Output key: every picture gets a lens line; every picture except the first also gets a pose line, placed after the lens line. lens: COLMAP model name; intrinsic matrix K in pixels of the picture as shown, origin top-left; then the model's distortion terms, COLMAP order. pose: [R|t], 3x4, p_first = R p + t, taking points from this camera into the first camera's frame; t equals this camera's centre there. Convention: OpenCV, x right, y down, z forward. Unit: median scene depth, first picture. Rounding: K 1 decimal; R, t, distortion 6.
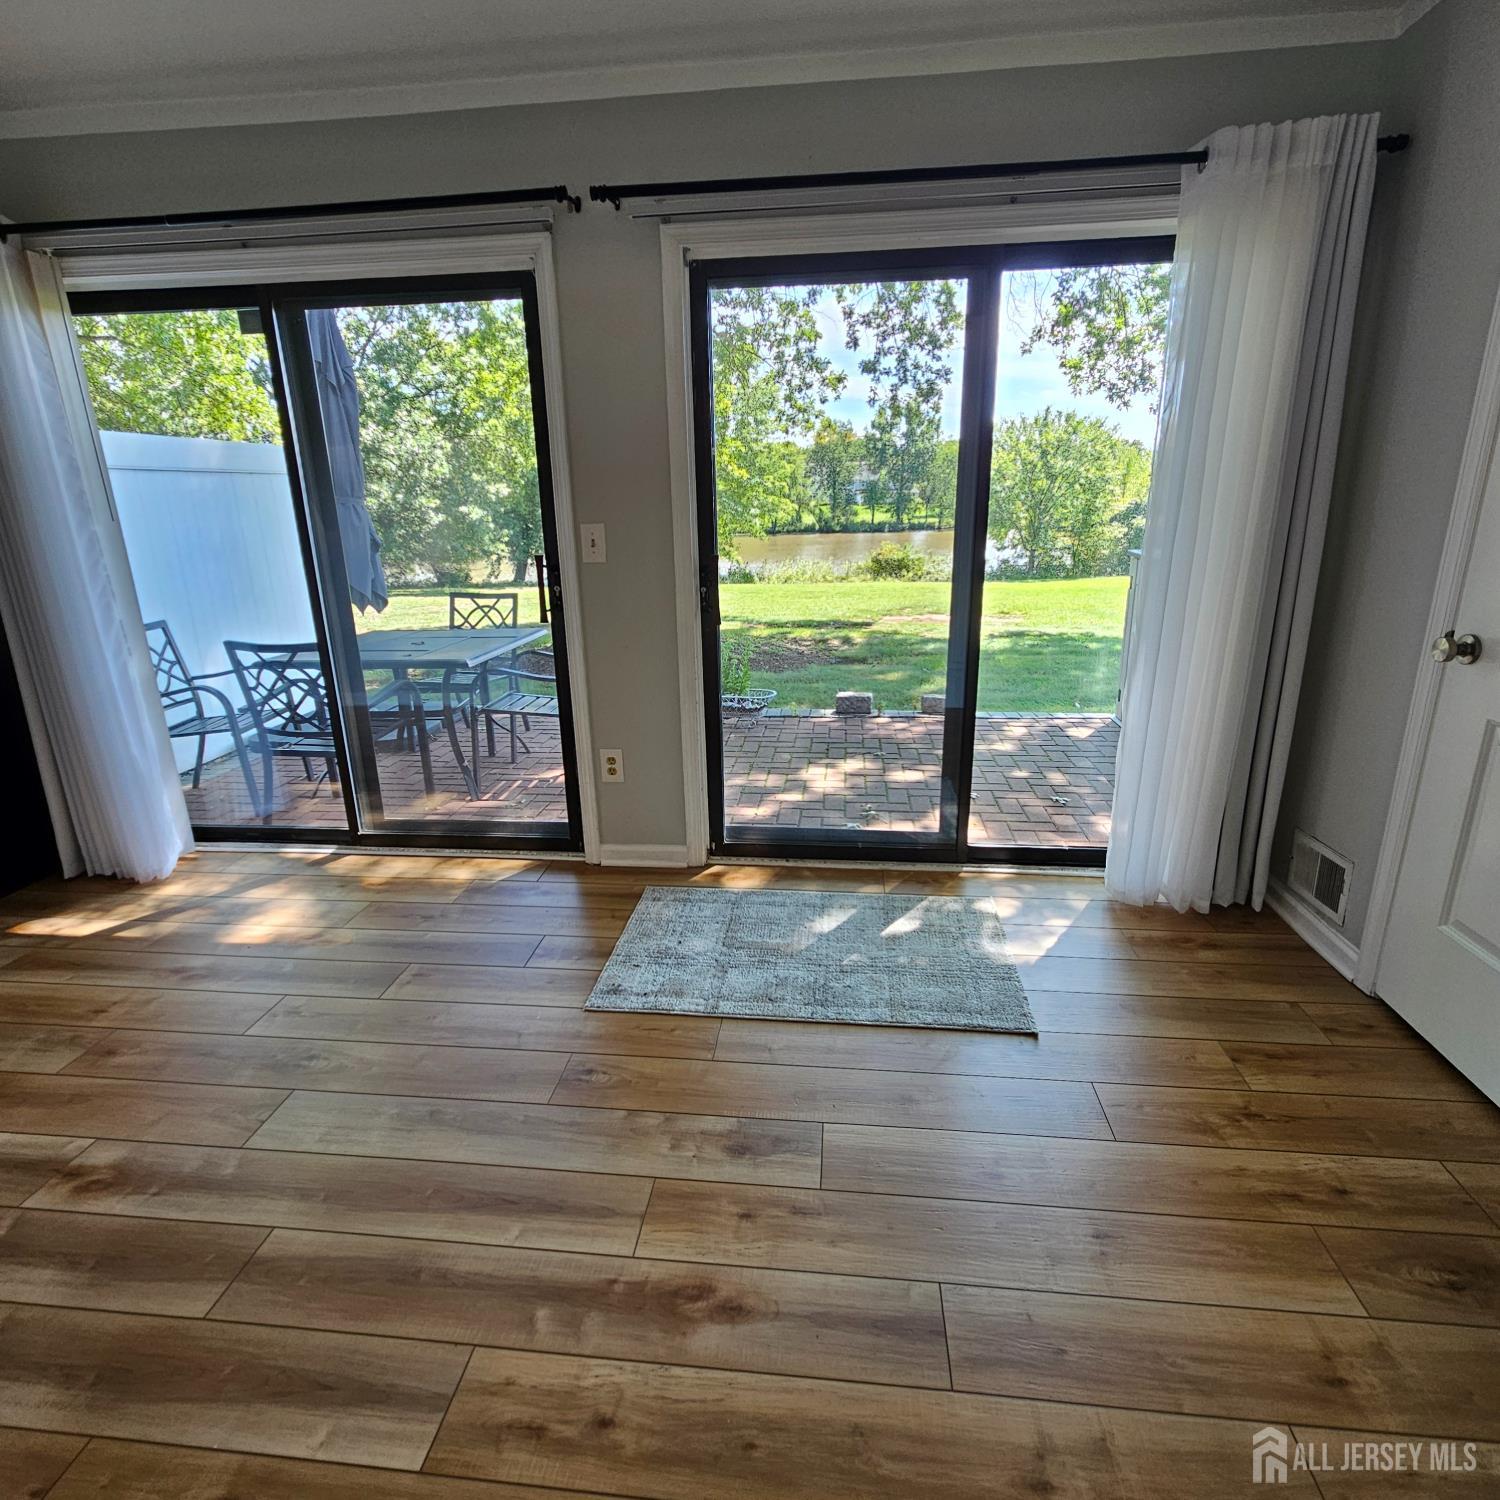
lens RADIAL K [[822.8, 0, 752.1], [0, 822.8, 742.1], [0, 0, 1]] dist [0.003045, 0.000687]
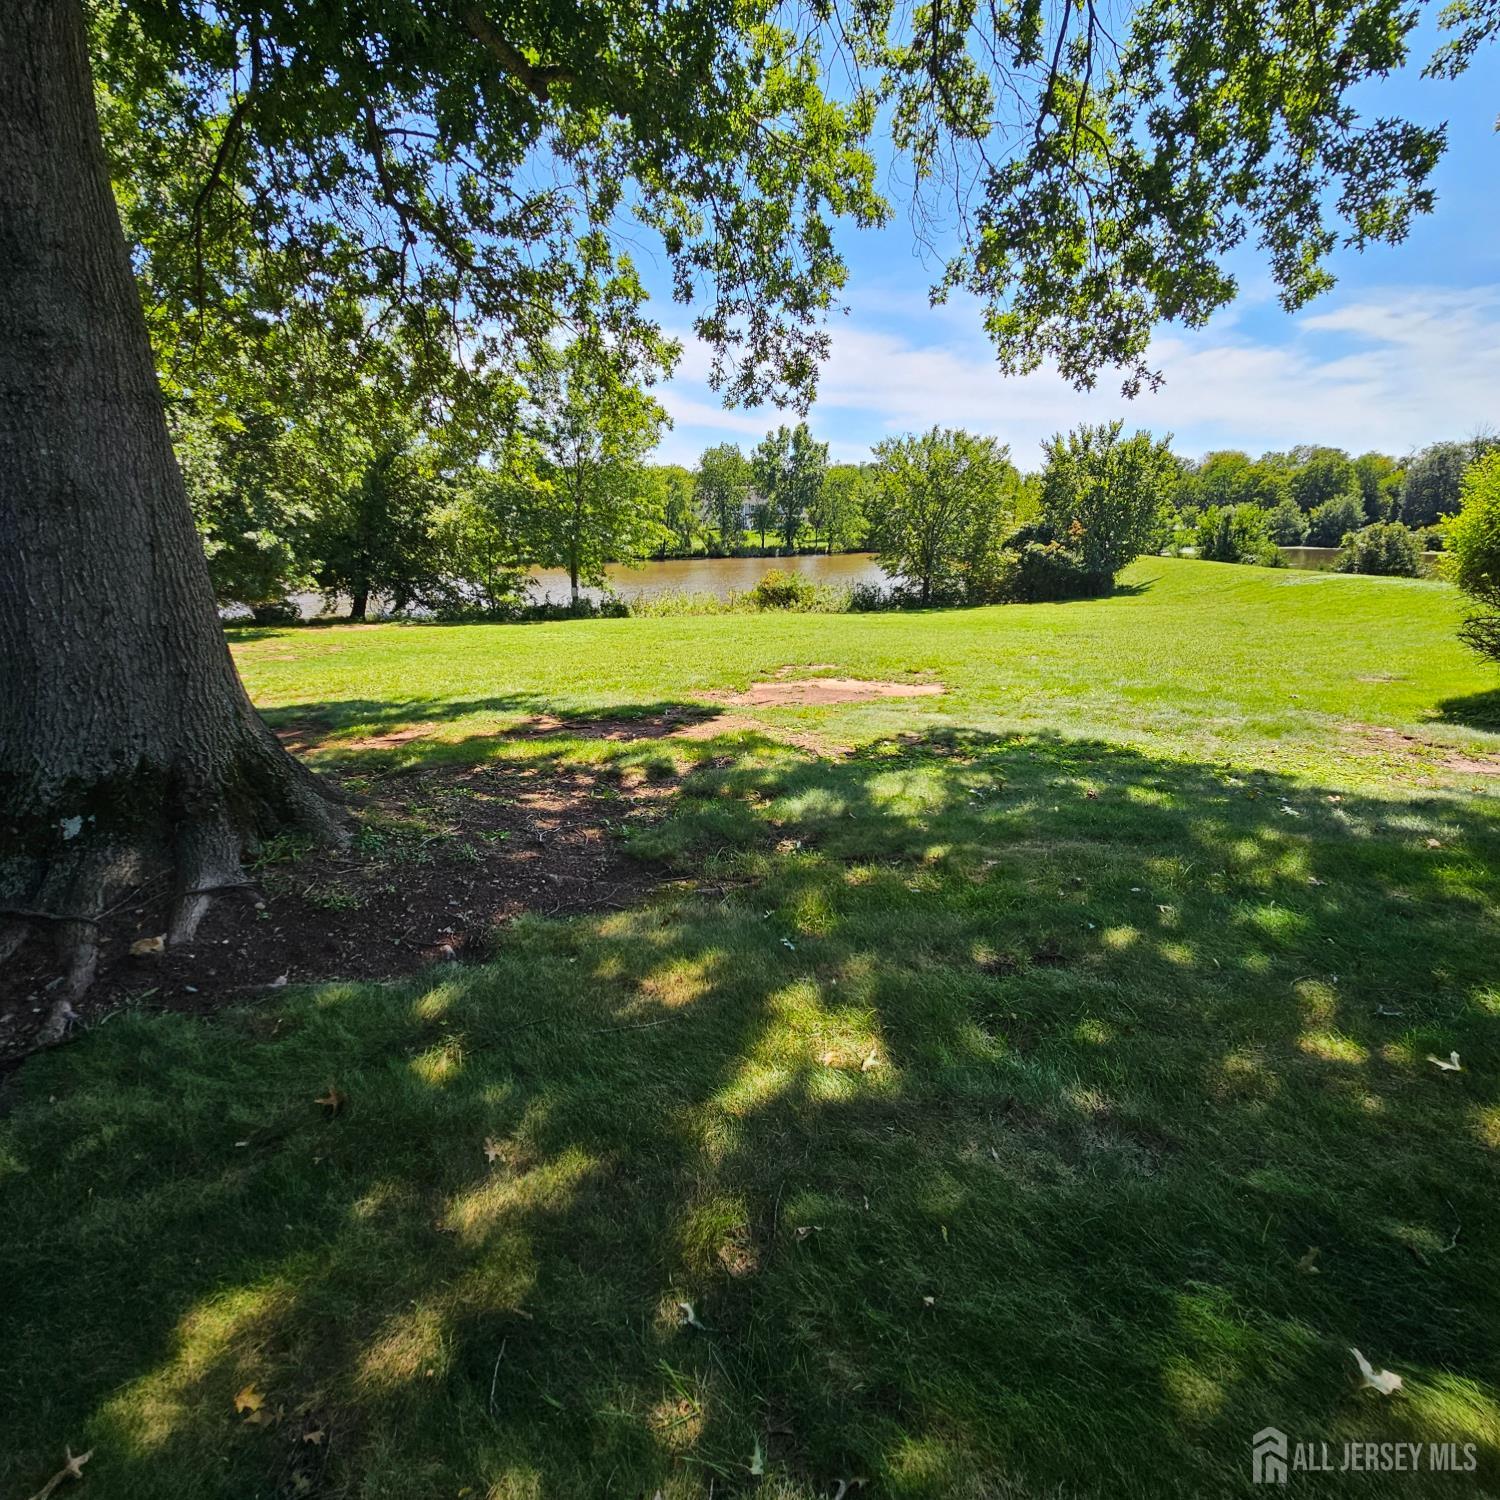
lens RADIAL K [[793.9, 0, 750.0], [0, 793.9, 750.0], [0, 0, 1]] dist [0.011506, -0.000106]
pose [[0.992980, -0.032690, 0.113676, 0.031438], [0.033745, 0.999403, -0.007369, -0.036489], [-0.113367, 0.011153, 0.993491, 0.122830]]
